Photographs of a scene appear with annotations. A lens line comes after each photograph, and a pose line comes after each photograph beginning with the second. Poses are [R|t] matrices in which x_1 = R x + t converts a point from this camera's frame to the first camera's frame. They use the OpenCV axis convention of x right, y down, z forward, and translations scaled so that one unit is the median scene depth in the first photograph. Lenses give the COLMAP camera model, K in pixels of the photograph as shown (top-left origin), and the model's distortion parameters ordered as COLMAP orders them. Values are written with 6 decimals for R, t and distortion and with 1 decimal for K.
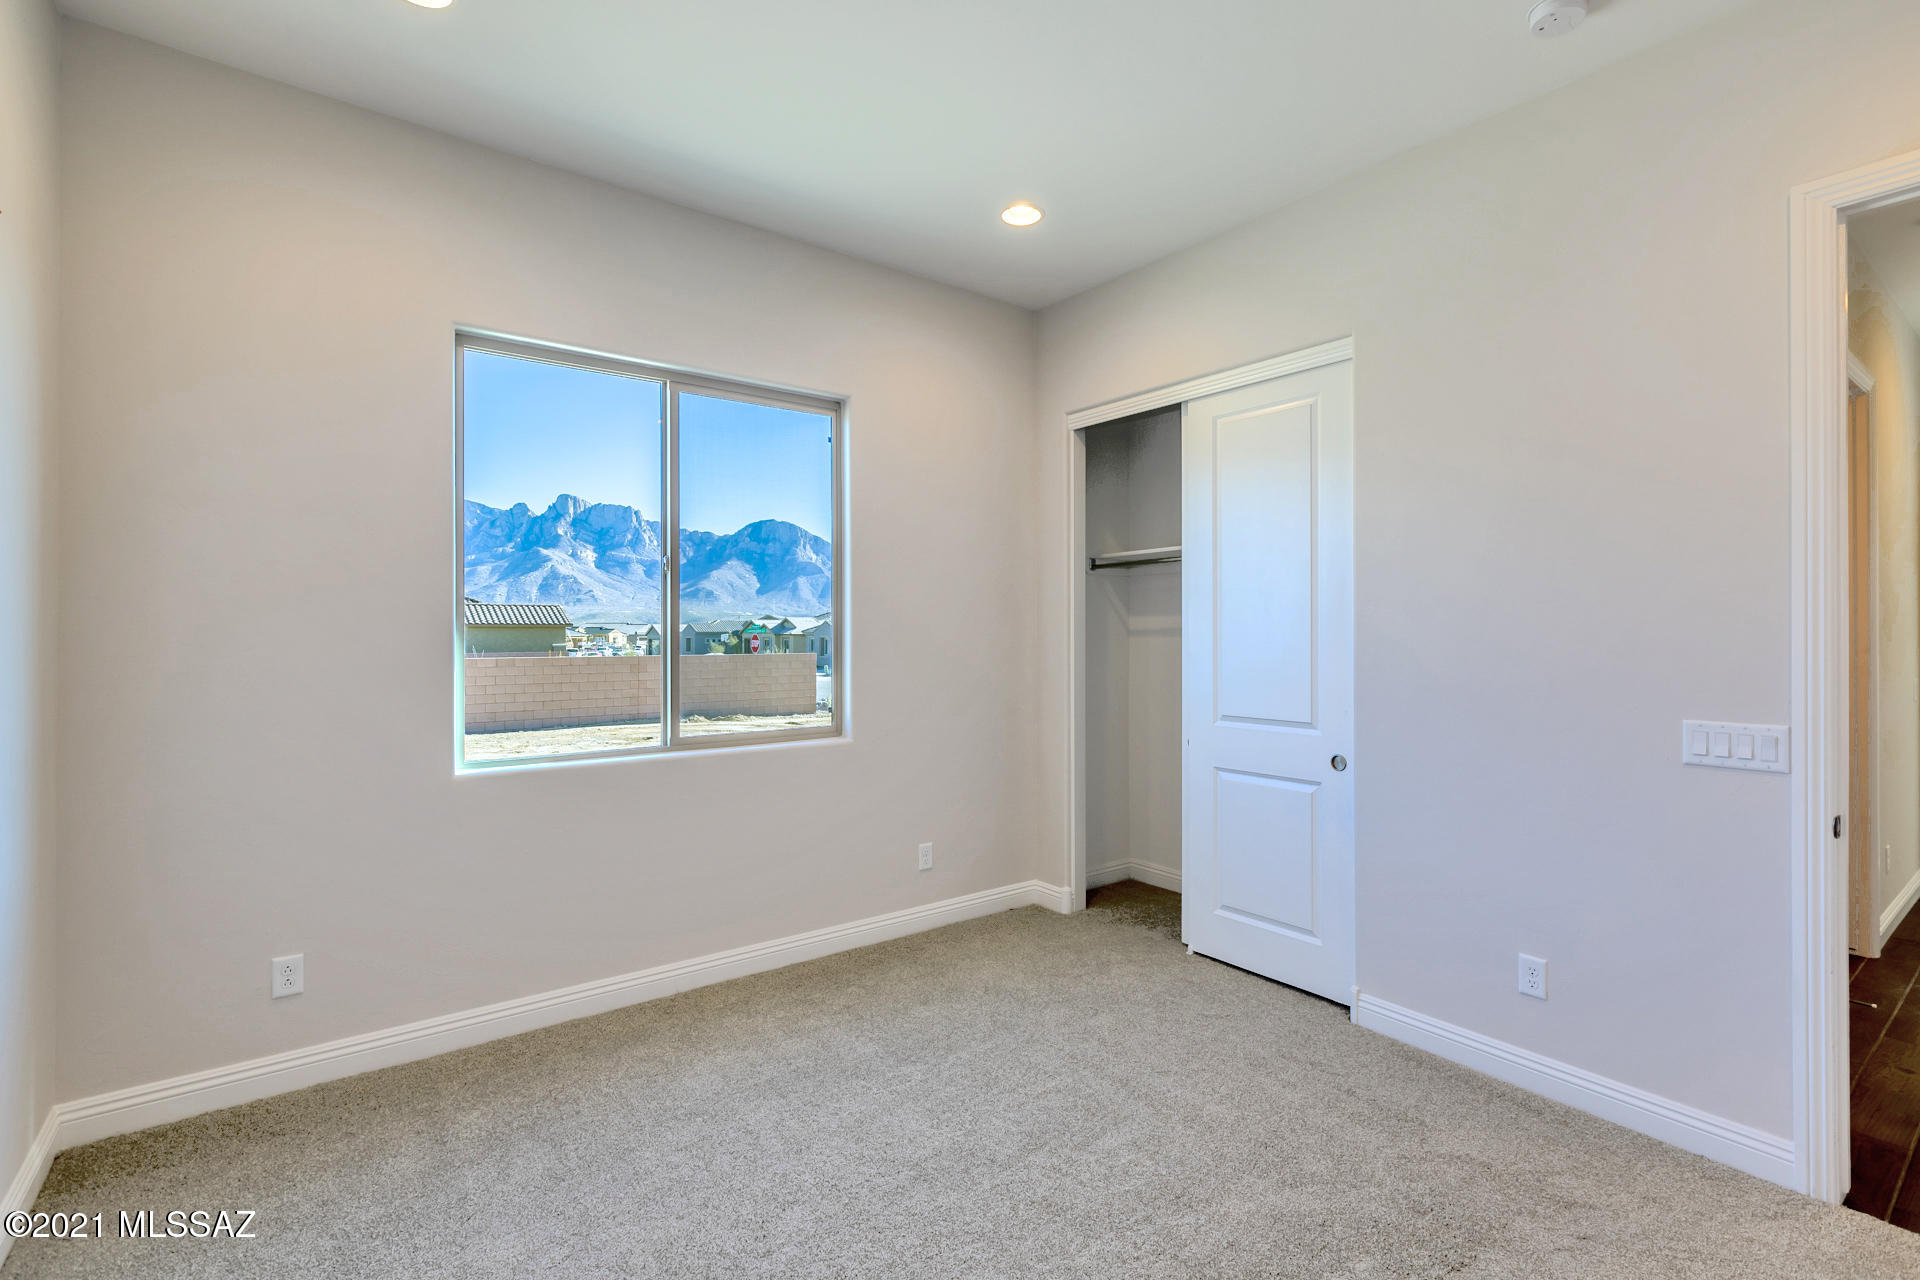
lens RADIAL K [[884.5, 0, 969.2], [0, 884.5, 636.3], [0, 0, 1]] dist [0.008925, -0.002933]
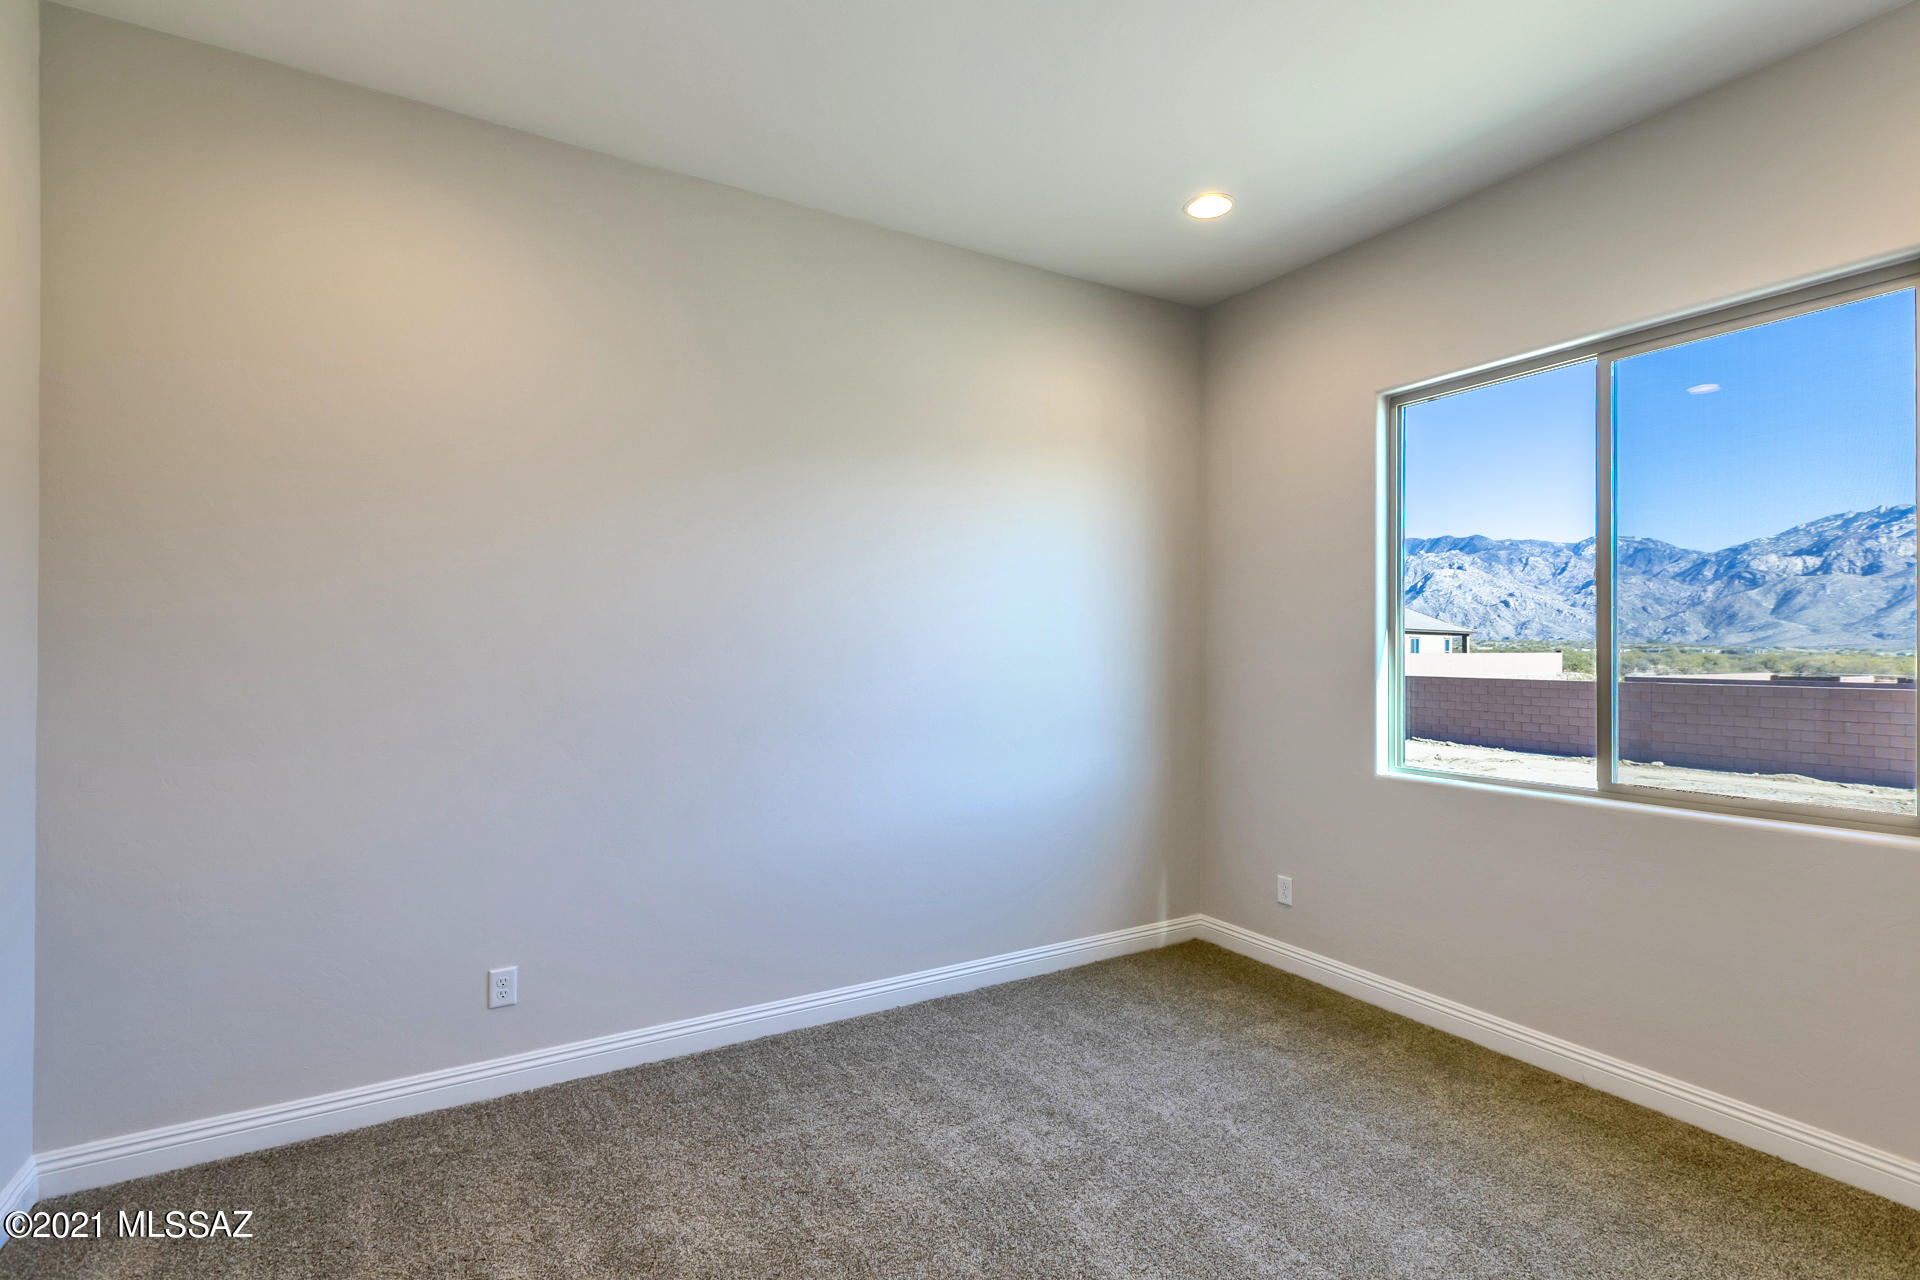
lens RADIAL K [[884.5, 0, 946.9], [0, 884.5, 643.5], [0, 0, 1]] dist [0.008925, -0.002933]
pose [[-0.126836, -0.010166, -0.991872, 0.408923], [-0.009645, 0.999913, -0.009015, -0.000221], [0.991877, 0.008423, -0.126923, 0.353171]]
